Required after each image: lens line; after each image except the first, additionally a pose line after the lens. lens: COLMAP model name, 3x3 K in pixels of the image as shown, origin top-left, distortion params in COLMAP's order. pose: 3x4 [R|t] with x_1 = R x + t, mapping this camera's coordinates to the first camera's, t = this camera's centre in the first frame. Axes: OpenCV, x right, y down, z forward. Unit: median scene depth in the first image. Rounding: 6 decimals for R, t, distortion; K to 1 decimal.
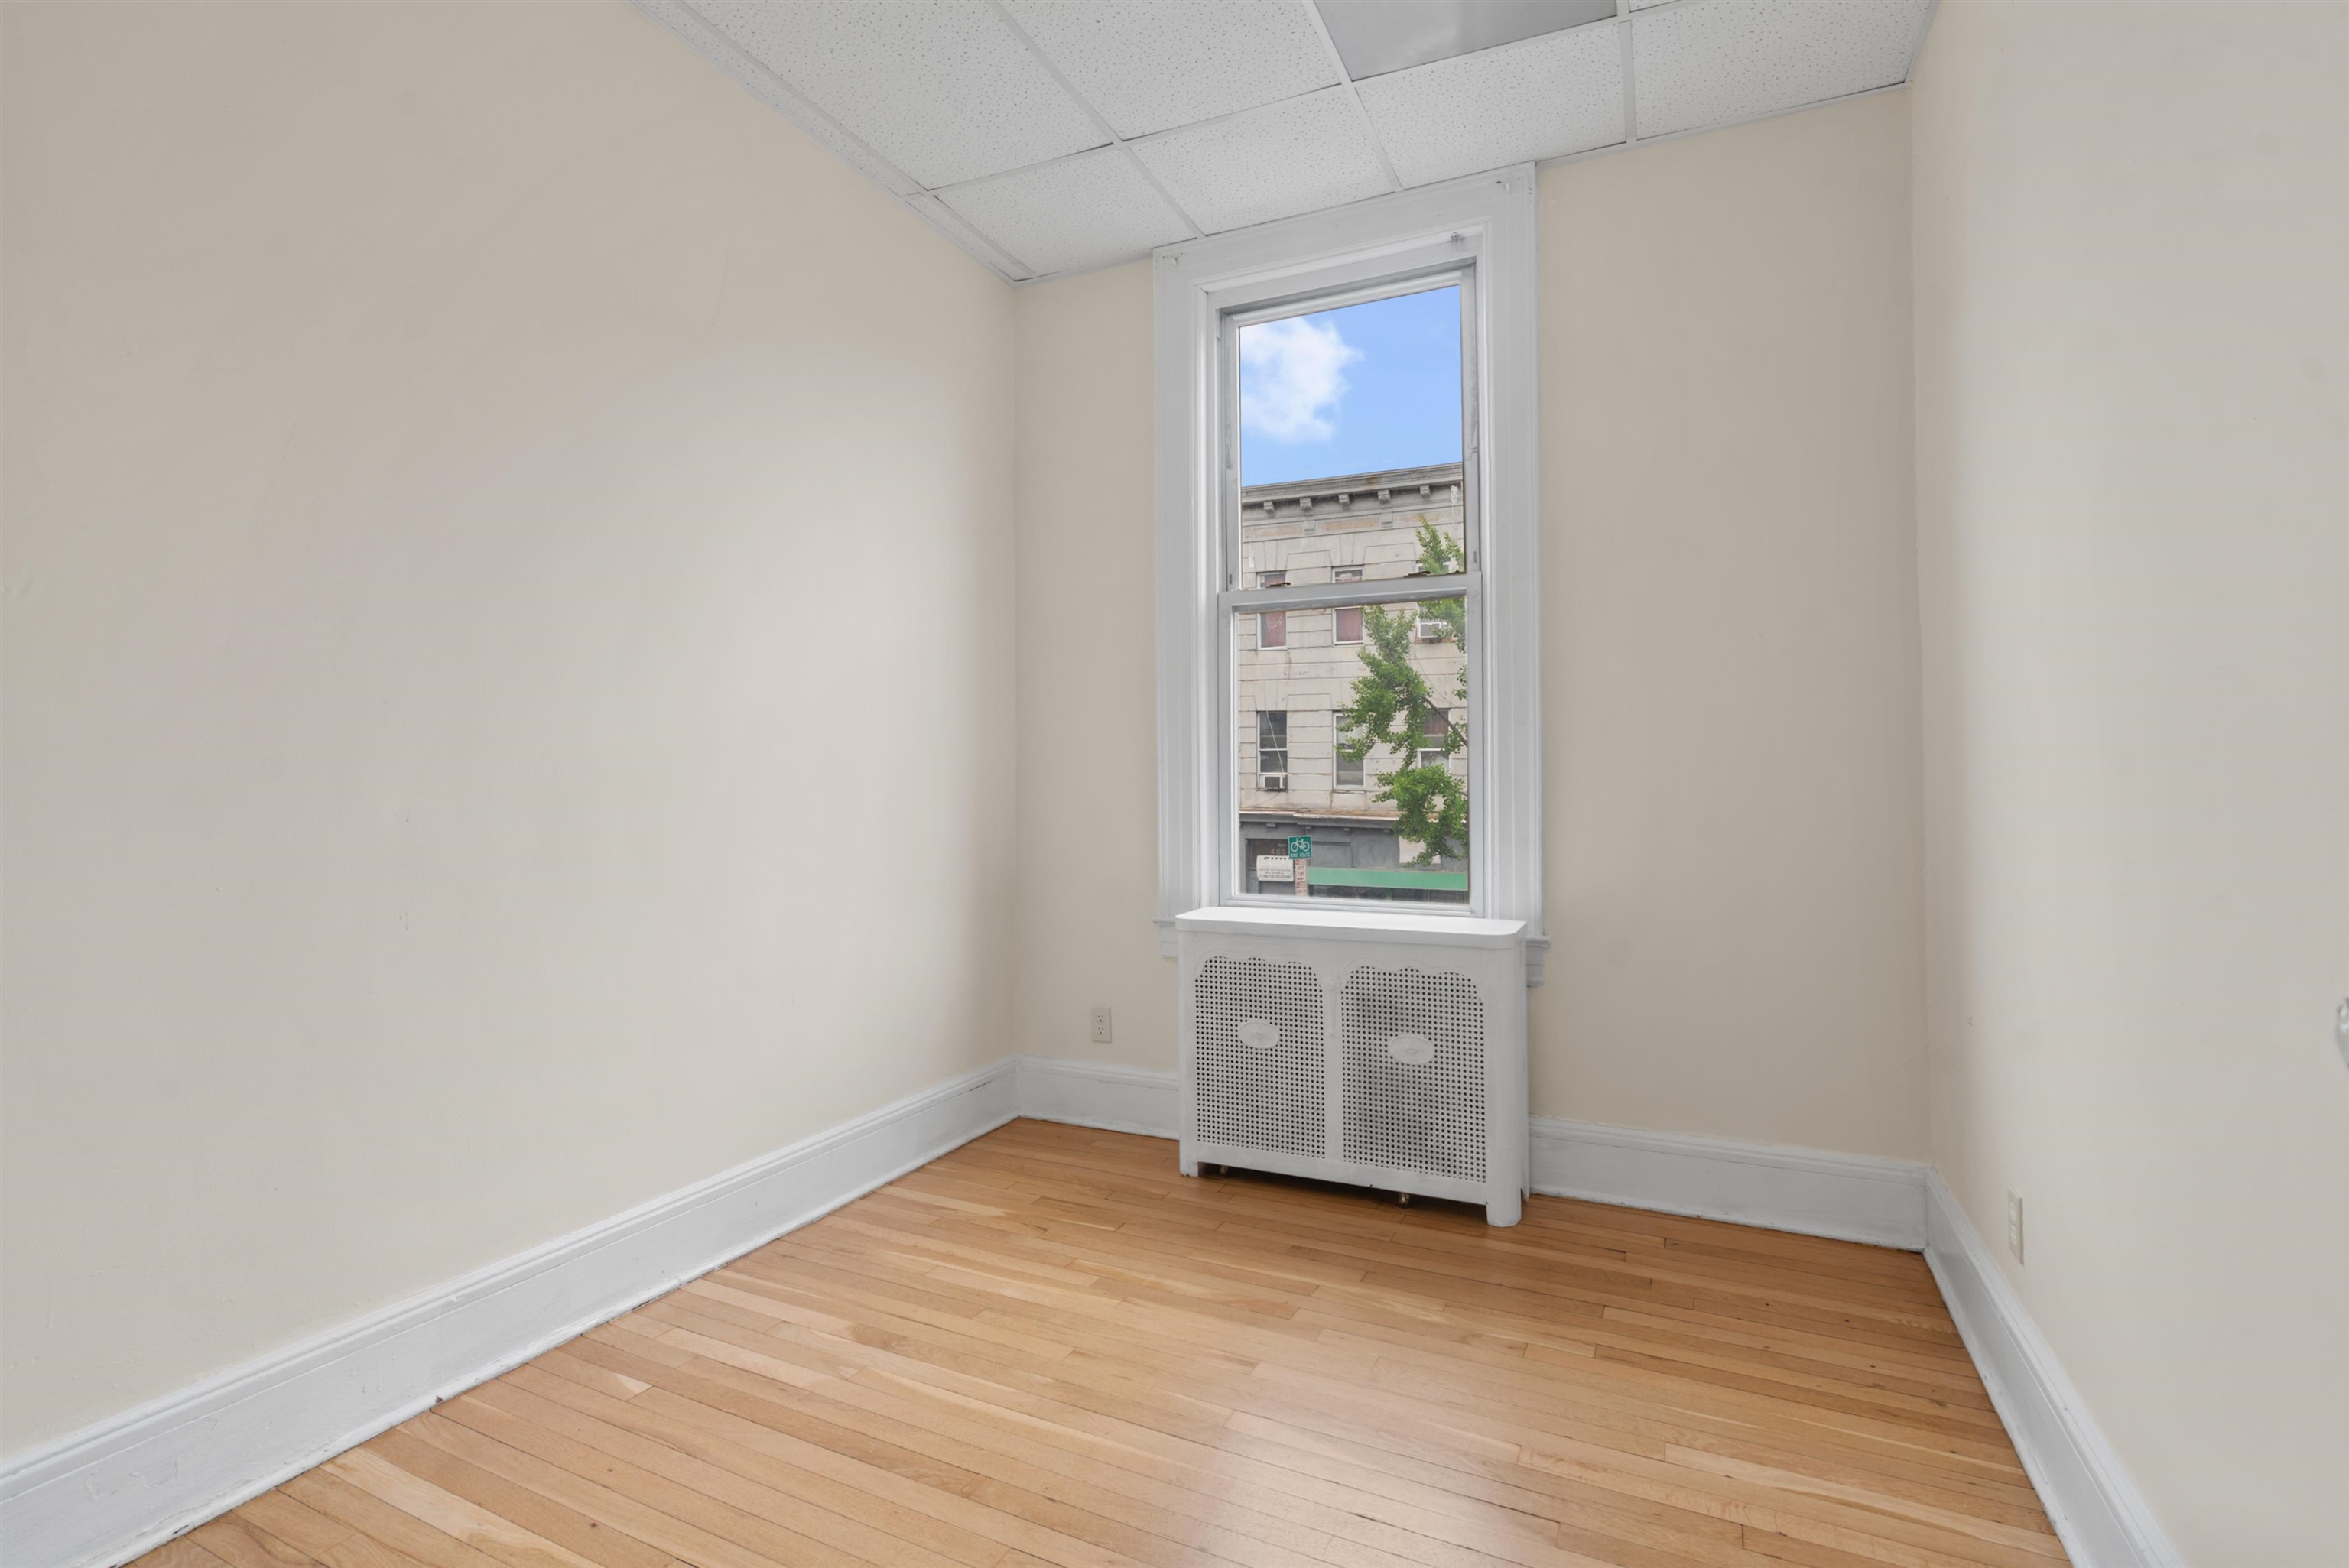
lens RADIAL K [[1084.2, 0, 1181.5], [0, 1084.2, 768.8], [0, 0, 1]] dist [0.001645, 0.000055]
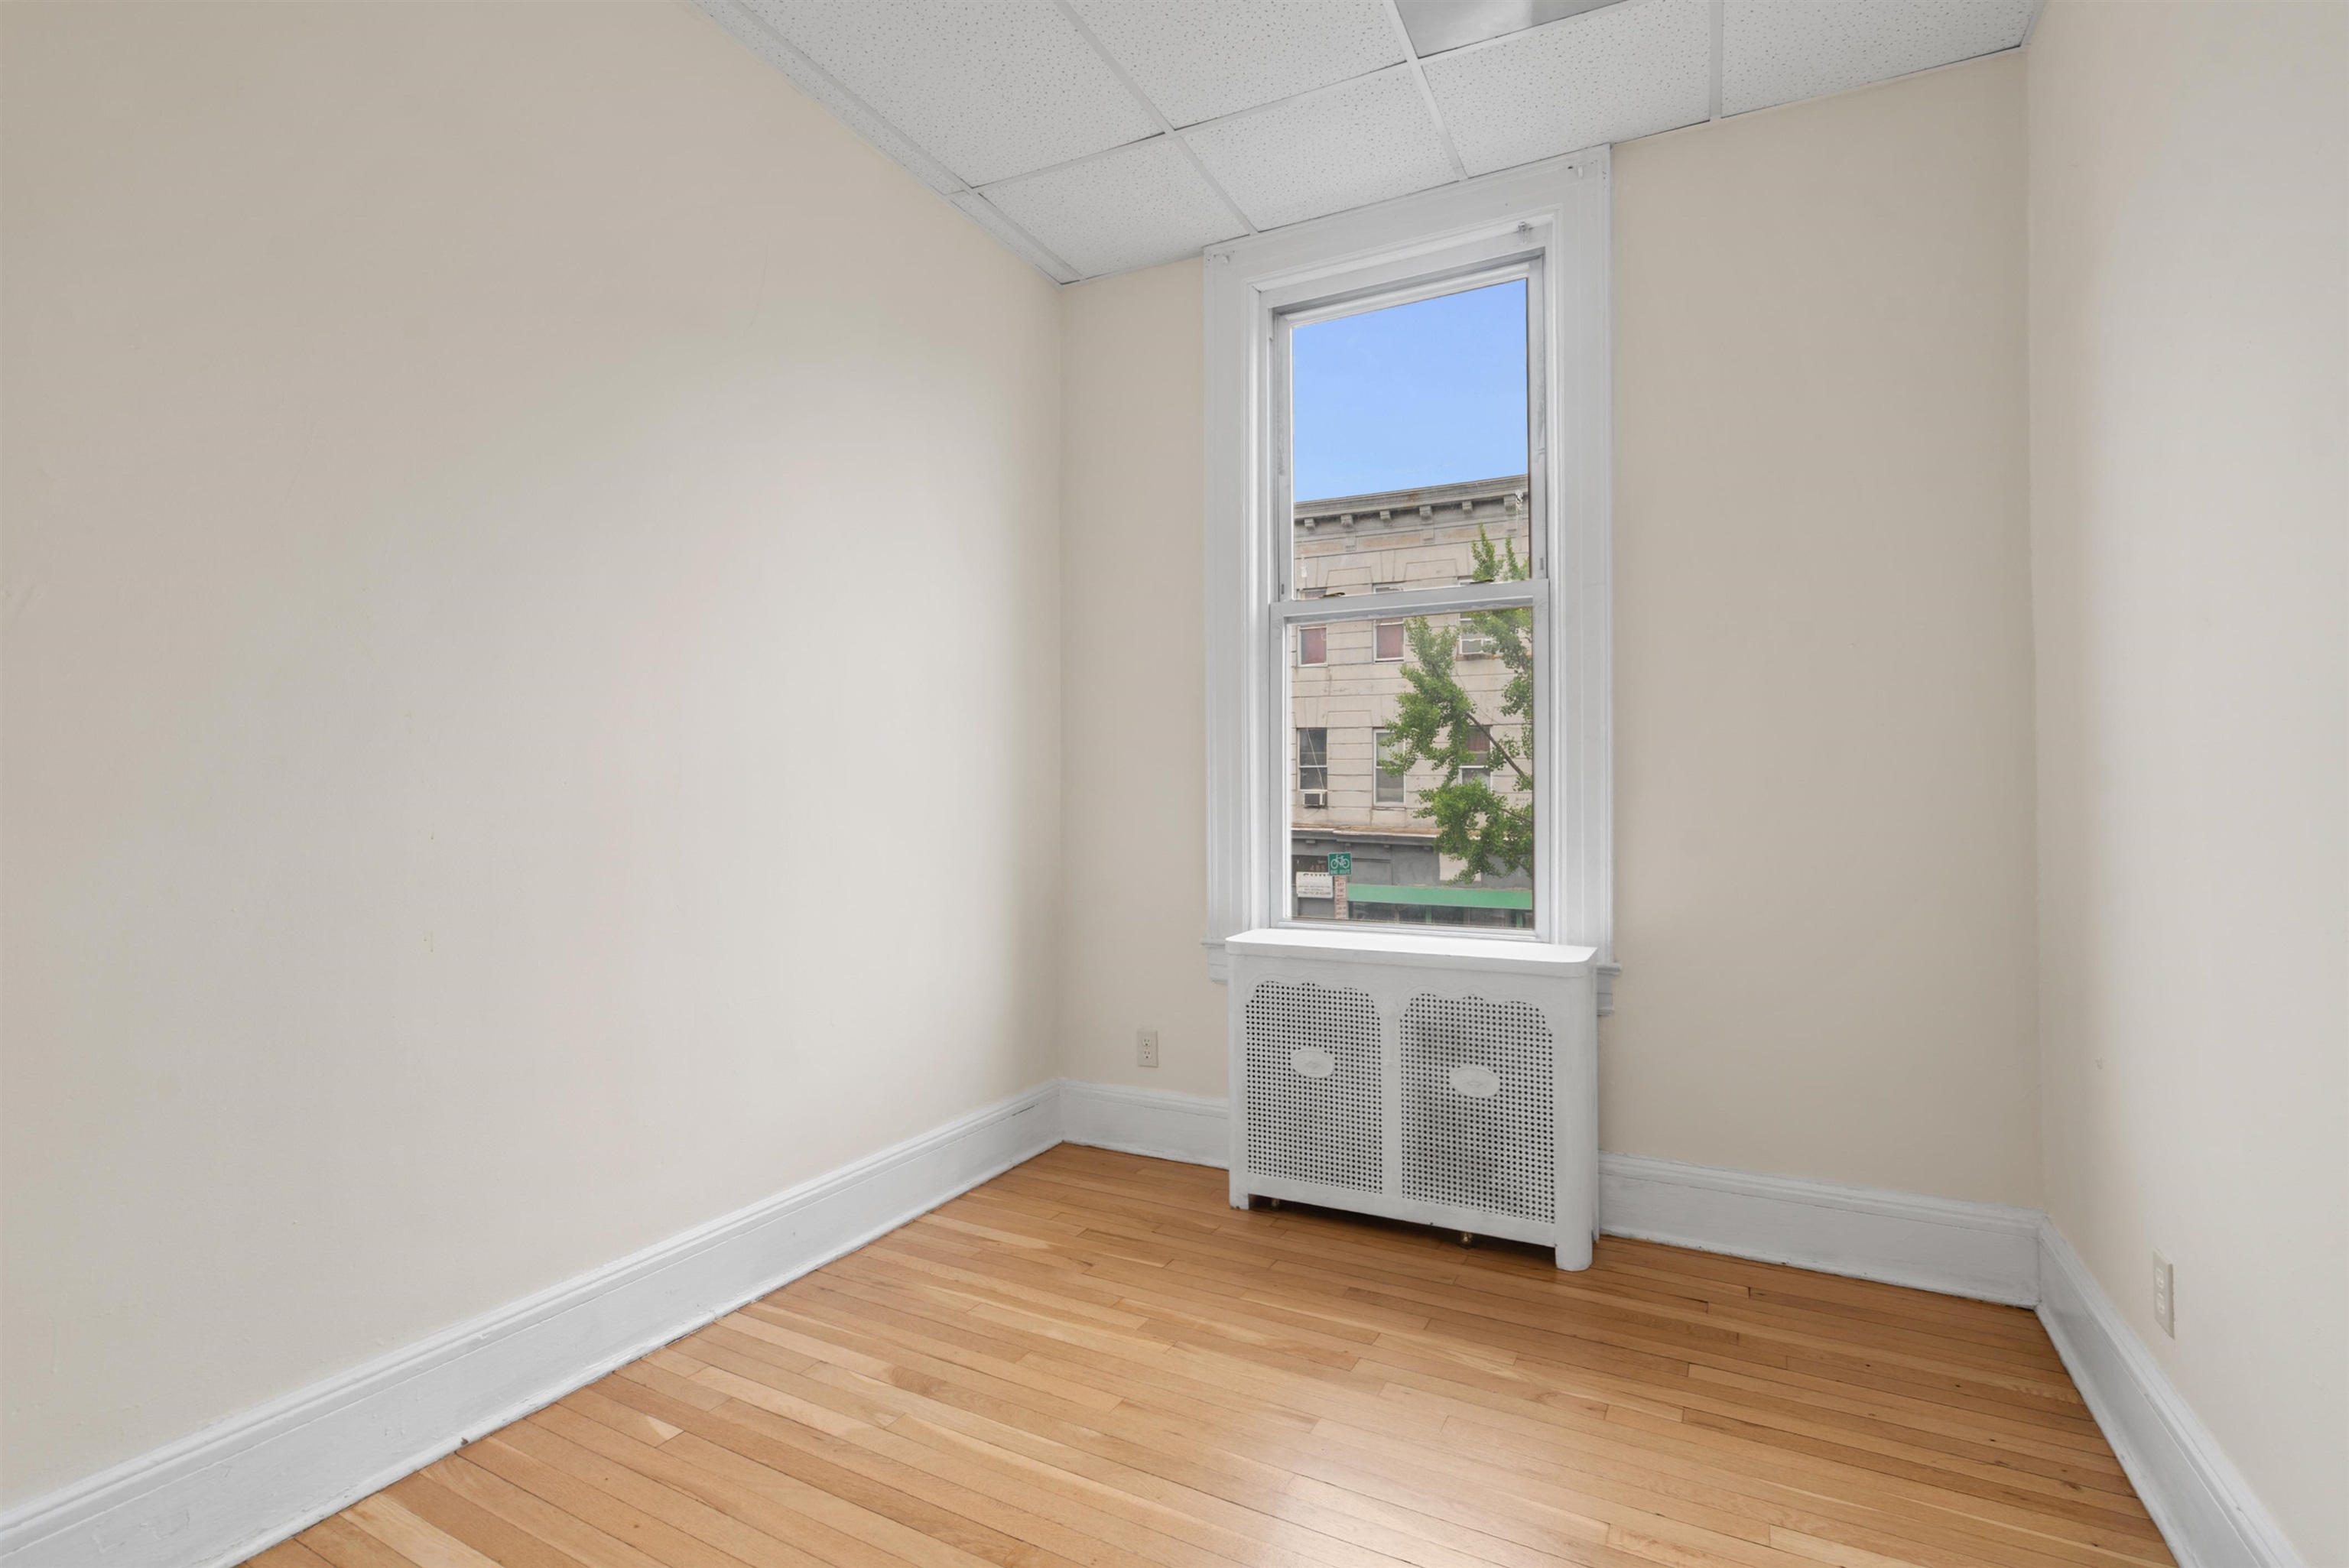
lens RADIAL K [[1059.9, 0, 1174.5], [0, 1059.9, 784.0], [0, 0, 1]] dist [-0.003849, -0.000462]
pose [[0.999156, 0.002381, -0.041018, -0.015520], [-0.002404, 0.999997, -0.000530, -0.000918], [0.041016, 0.000628, 0.999158, 0.071584]]
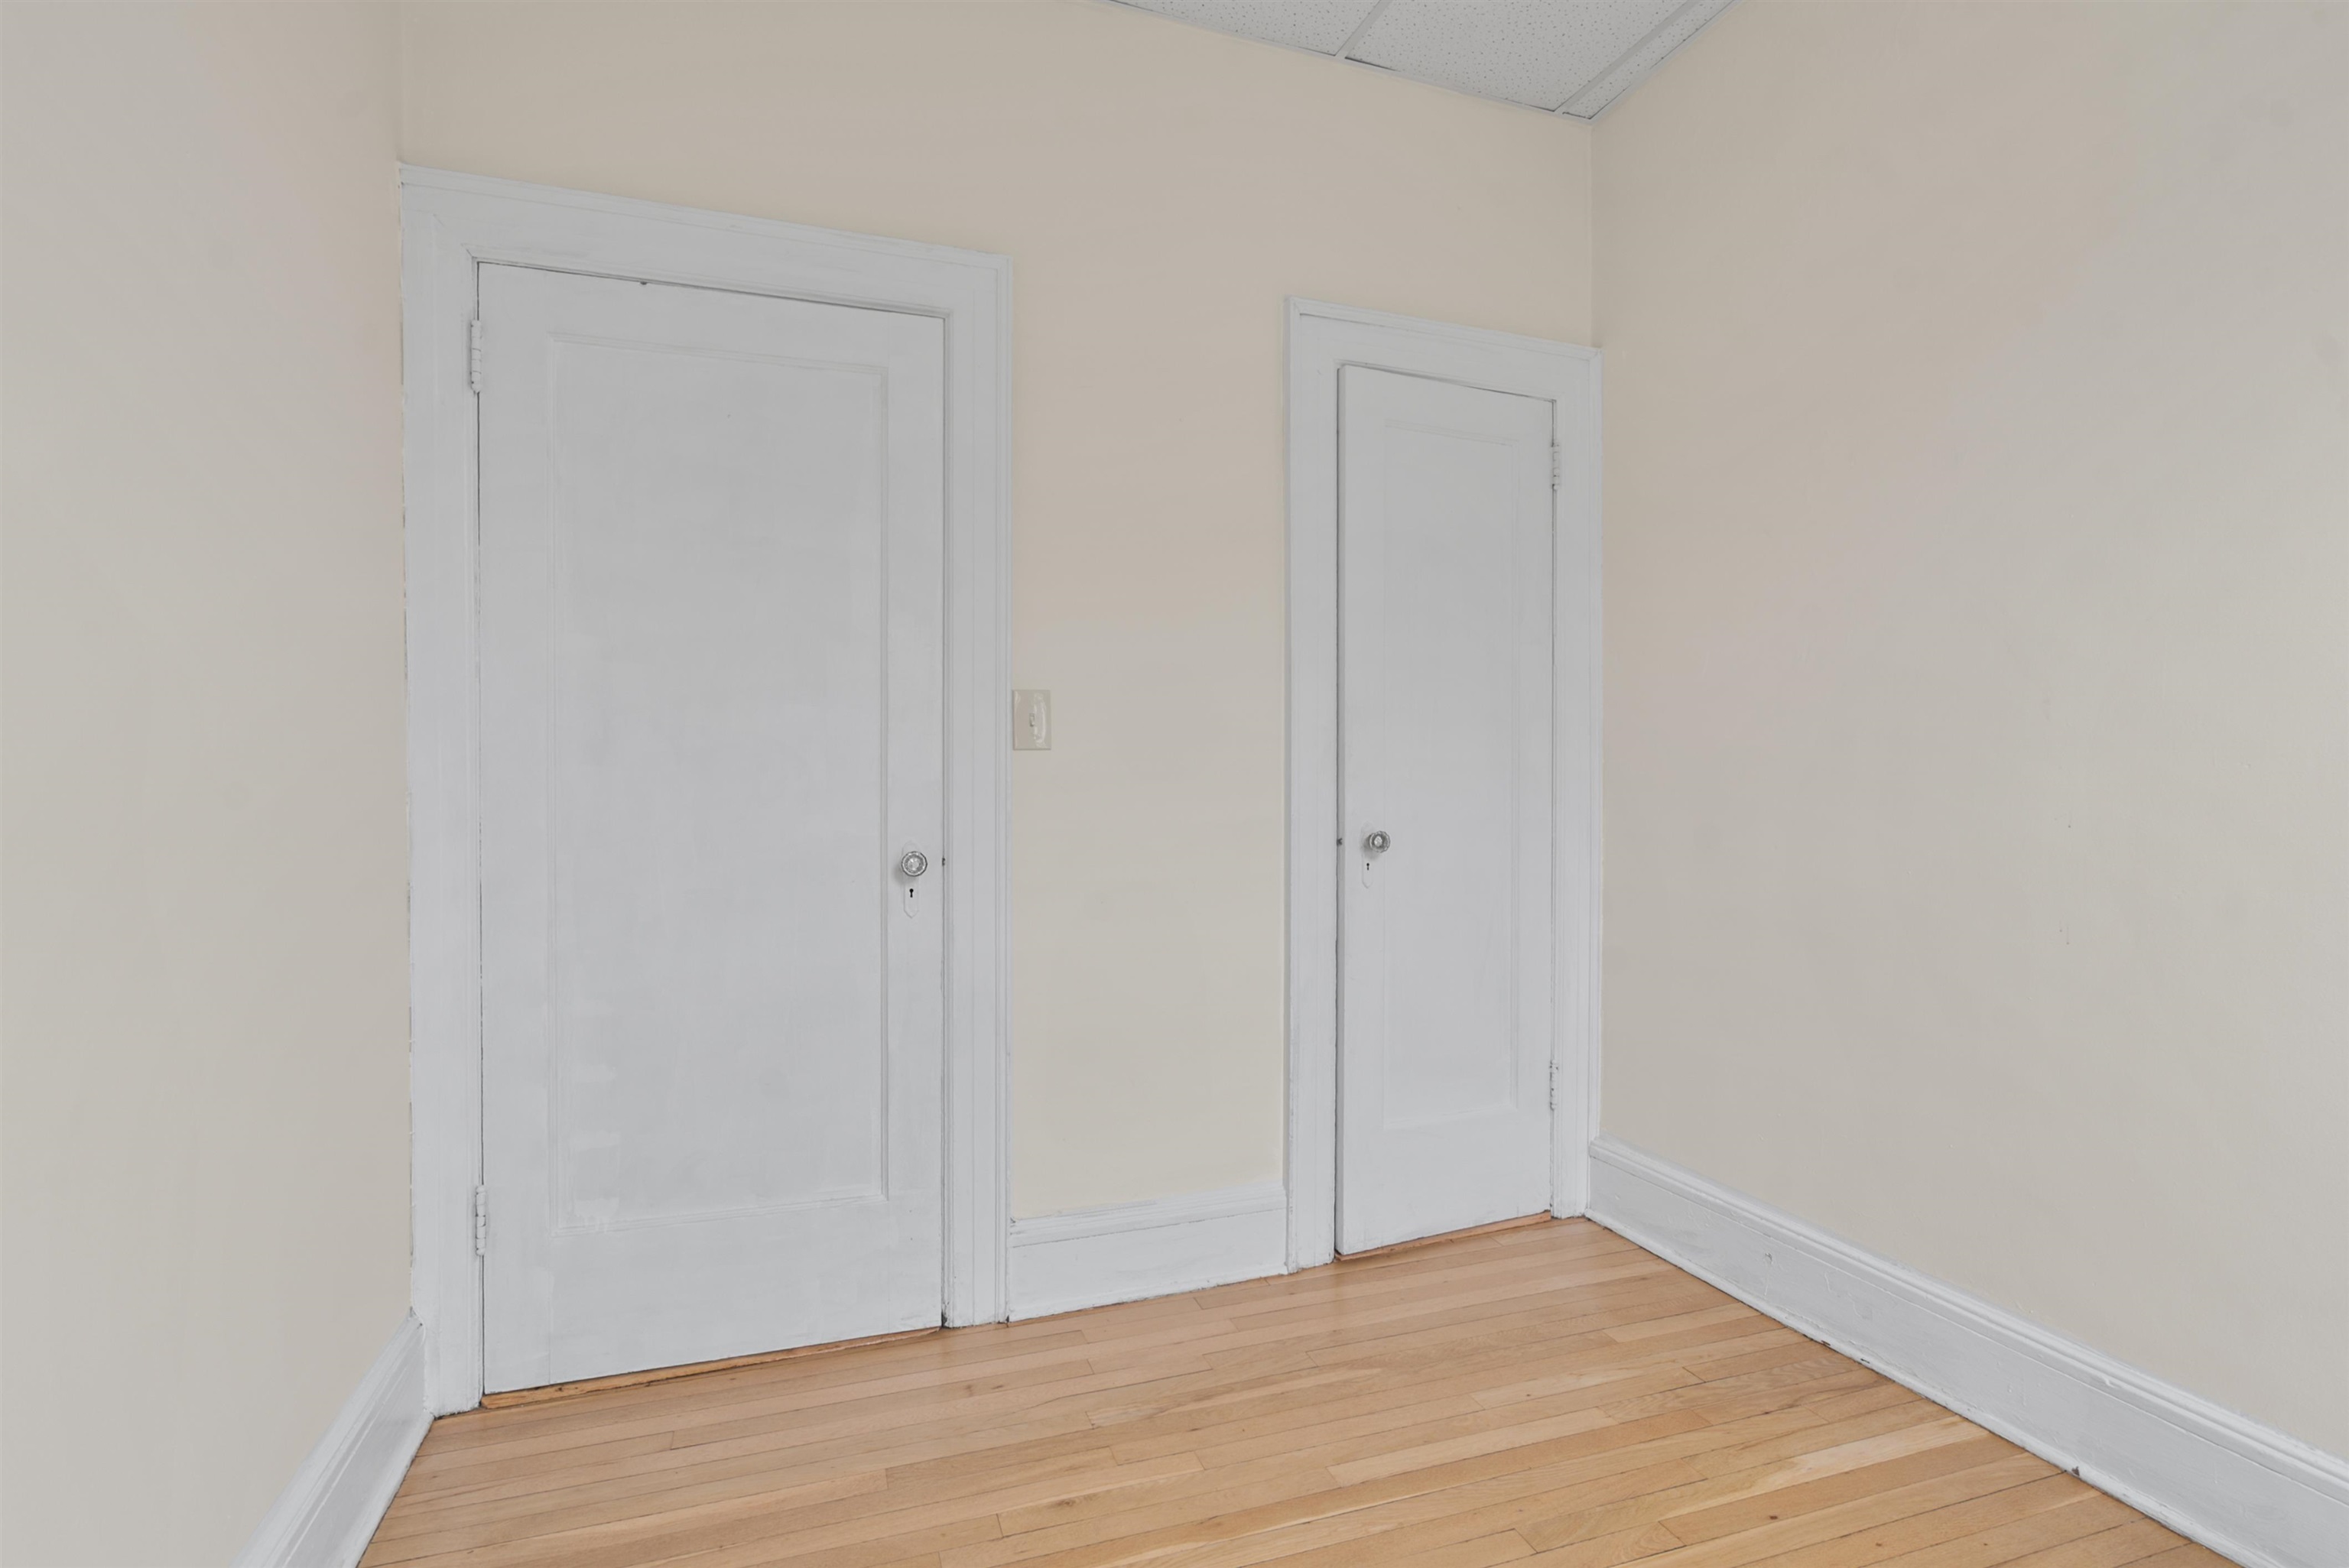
lens RADIAL K [[1118.0, 0, 1171.3], [0, 1118.0, 830.4], [0, 0, 1]] dist [-0.002676, 0.000913]
pose [[-0.712691, 0.032561, -0.700722, 0.372690], [0.009464, 0.999278, 0.036809, 0.006553], [0.701414, 0.019601, -0.712484, 0.866585]]
